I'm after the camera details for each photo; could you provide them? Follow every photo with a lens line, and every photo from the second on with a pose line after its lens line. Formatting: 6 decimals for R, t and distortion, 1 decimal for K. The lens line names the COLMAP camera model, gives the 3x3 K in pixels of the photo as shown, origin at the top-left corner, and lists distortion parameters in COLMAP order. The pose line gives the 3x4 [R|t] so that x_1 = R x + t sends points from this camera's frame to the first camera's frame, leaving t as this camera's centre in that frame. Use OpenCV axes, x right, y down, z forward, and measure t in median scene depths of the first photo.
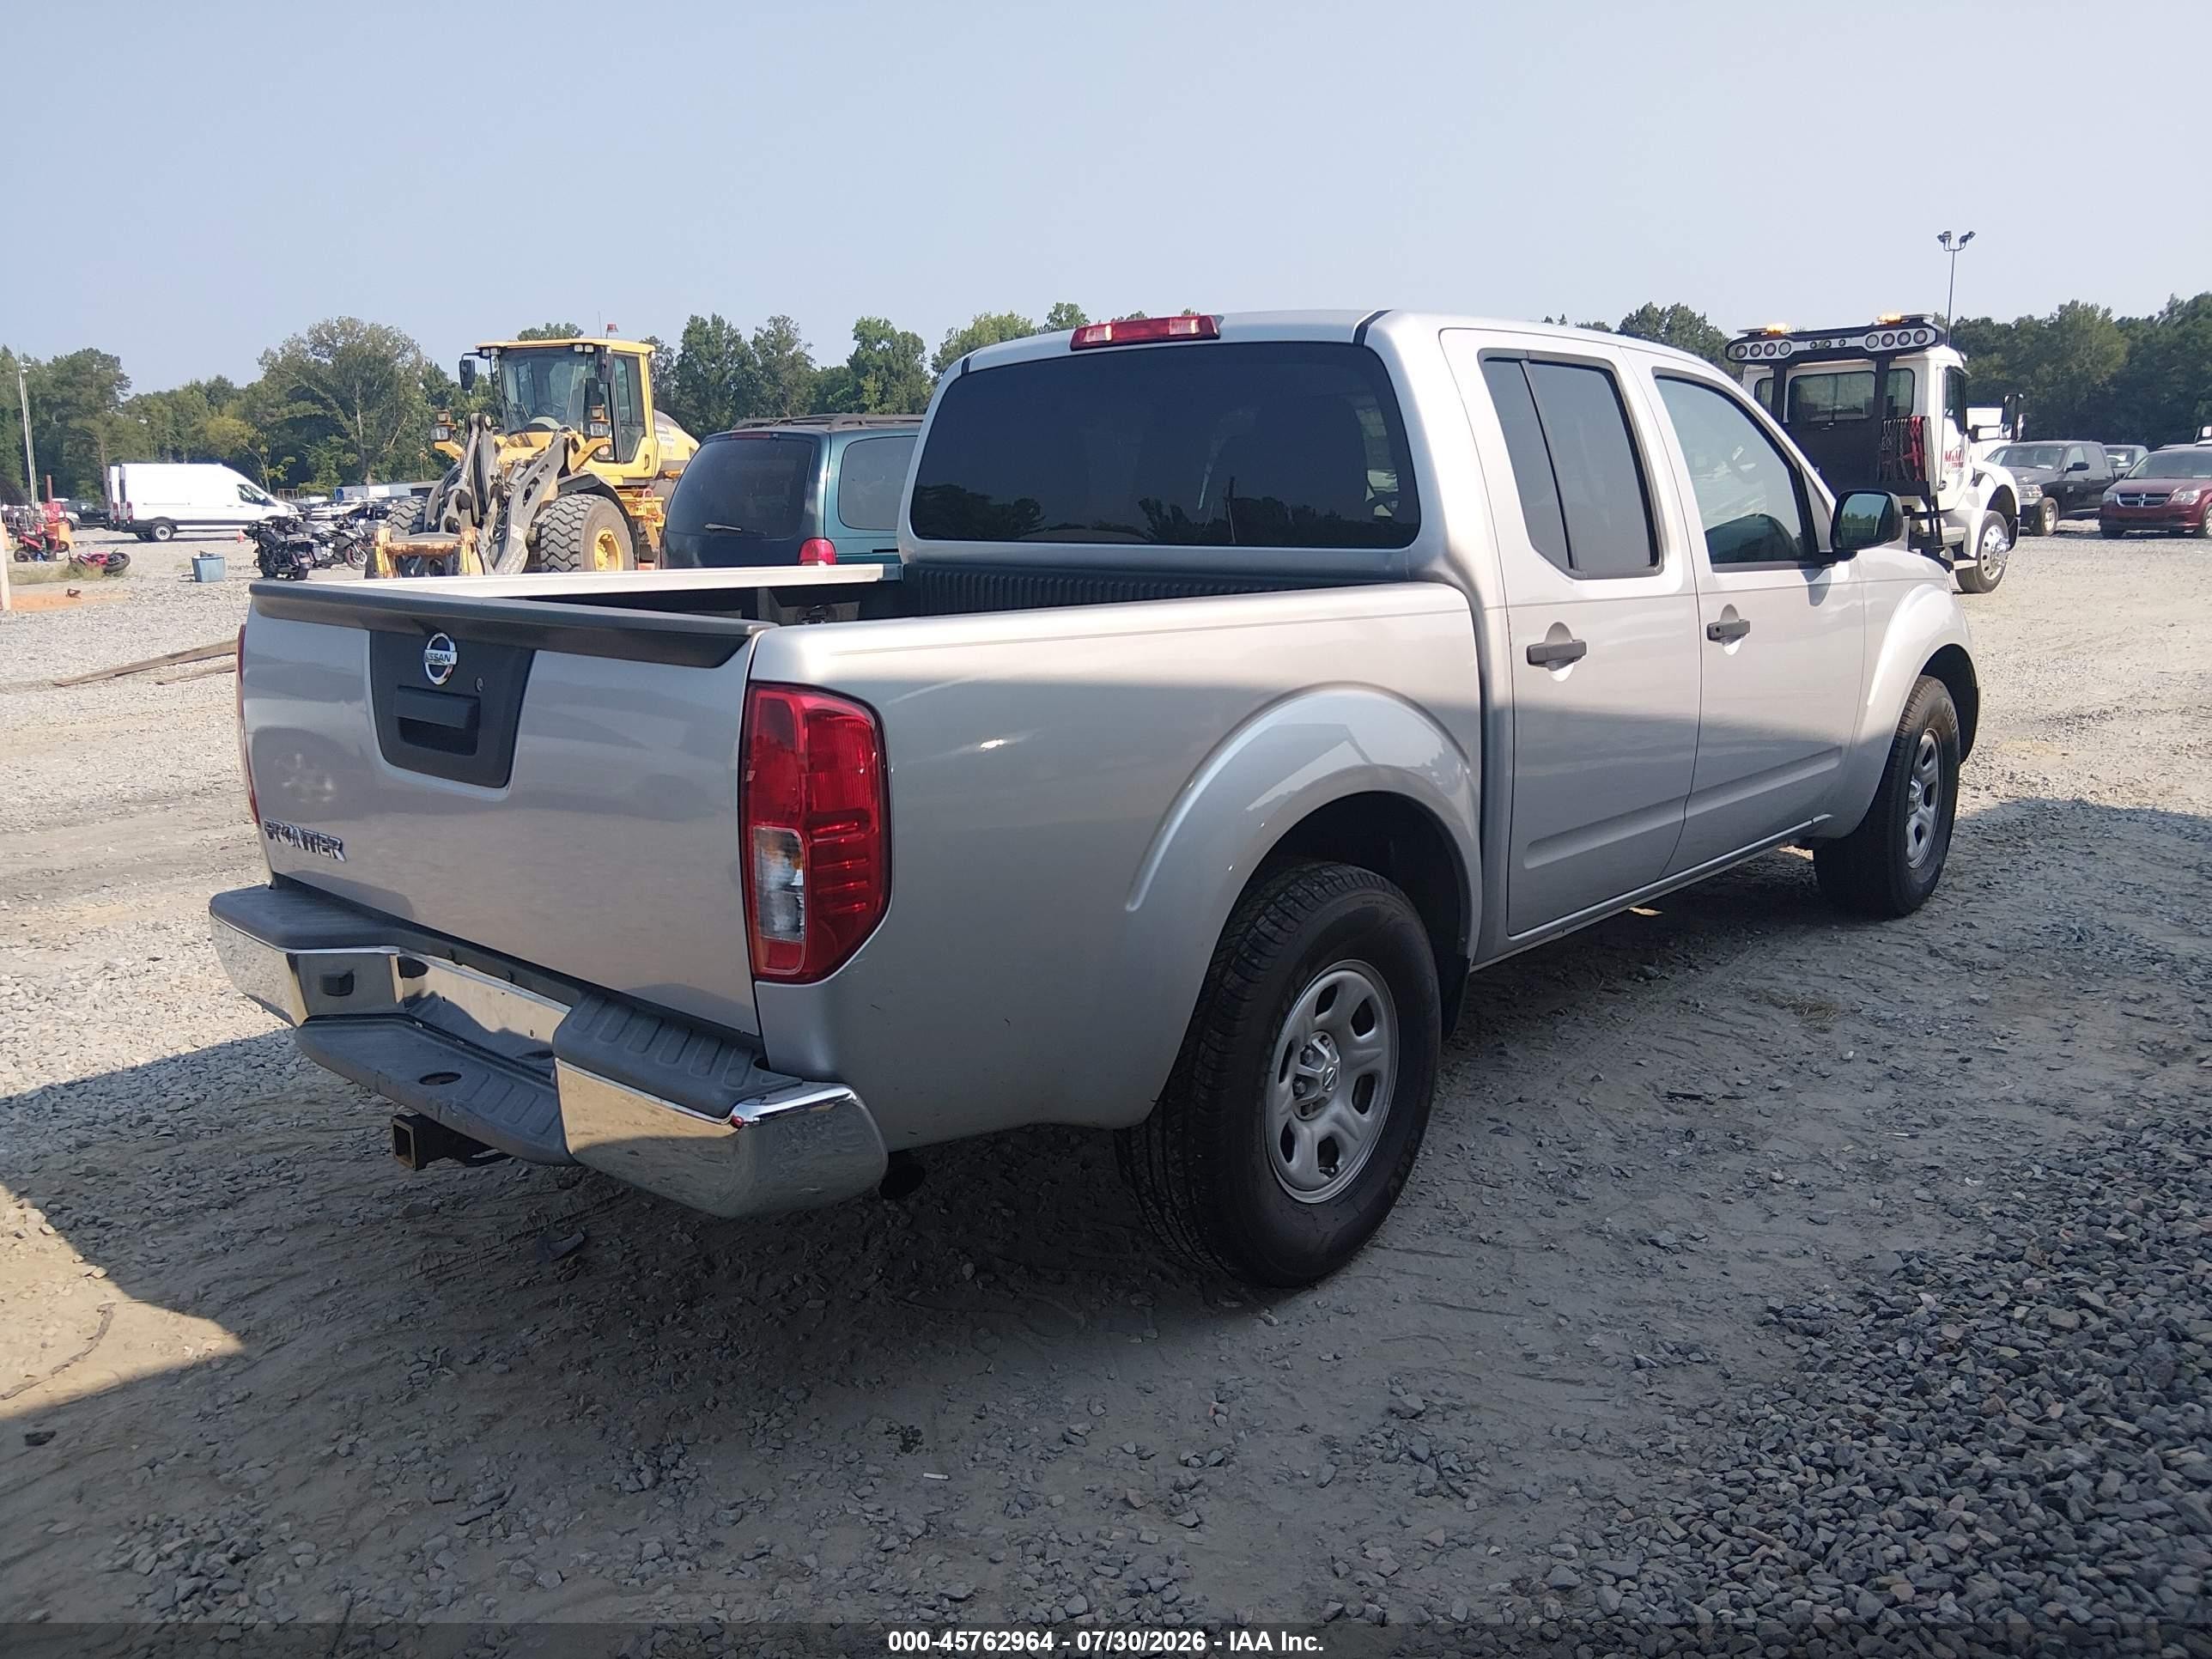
lens RADIAL K [[1680.0, 0, 1106.0], [0, 1680.0, 829.5], [0, 0, 1]] dist [0.116049, -0.196164]
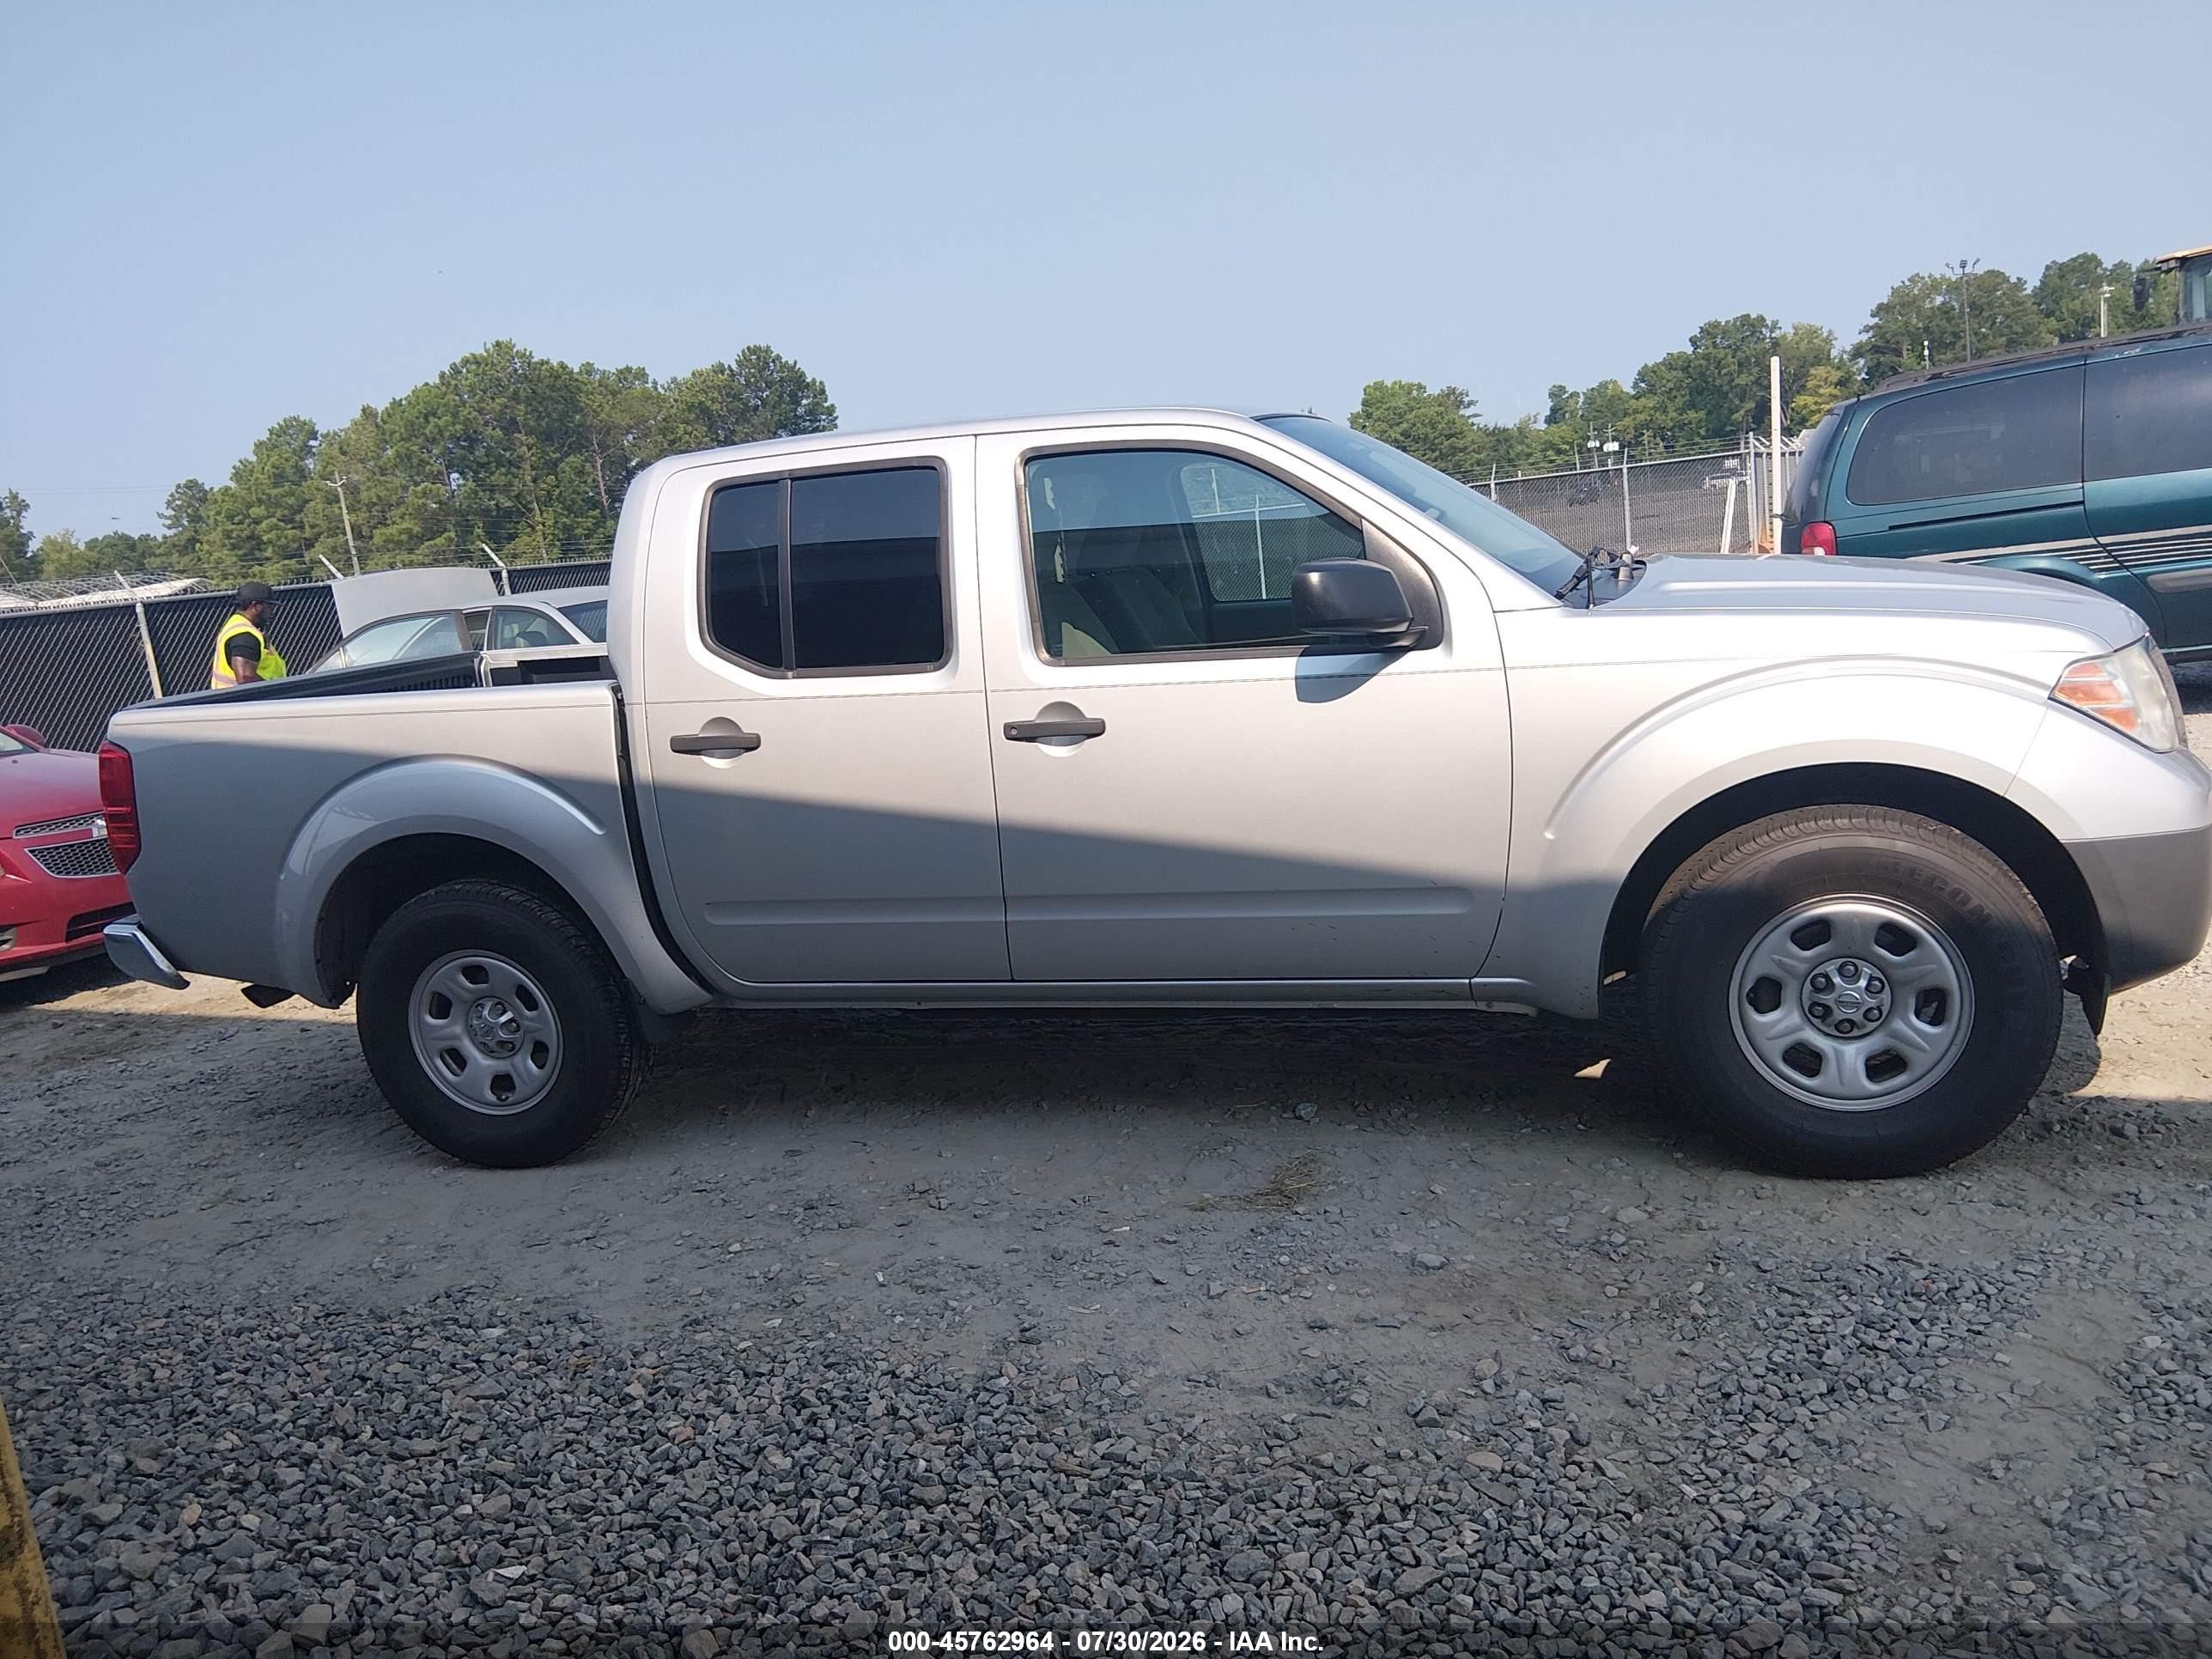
lens RADIAL K [[1680.0, 0, 1106.0], [0, 1680.0, 829.5], [0, 0, 1]] dist [0.116049, -0.196164]
pose [[0.415196, 0.135001, -0.899659, 1.384196], [-0.088201, 0.990243, 0.107889, -0.189010], [0.905446, 0.034556, 0.423052, 0.735001]]
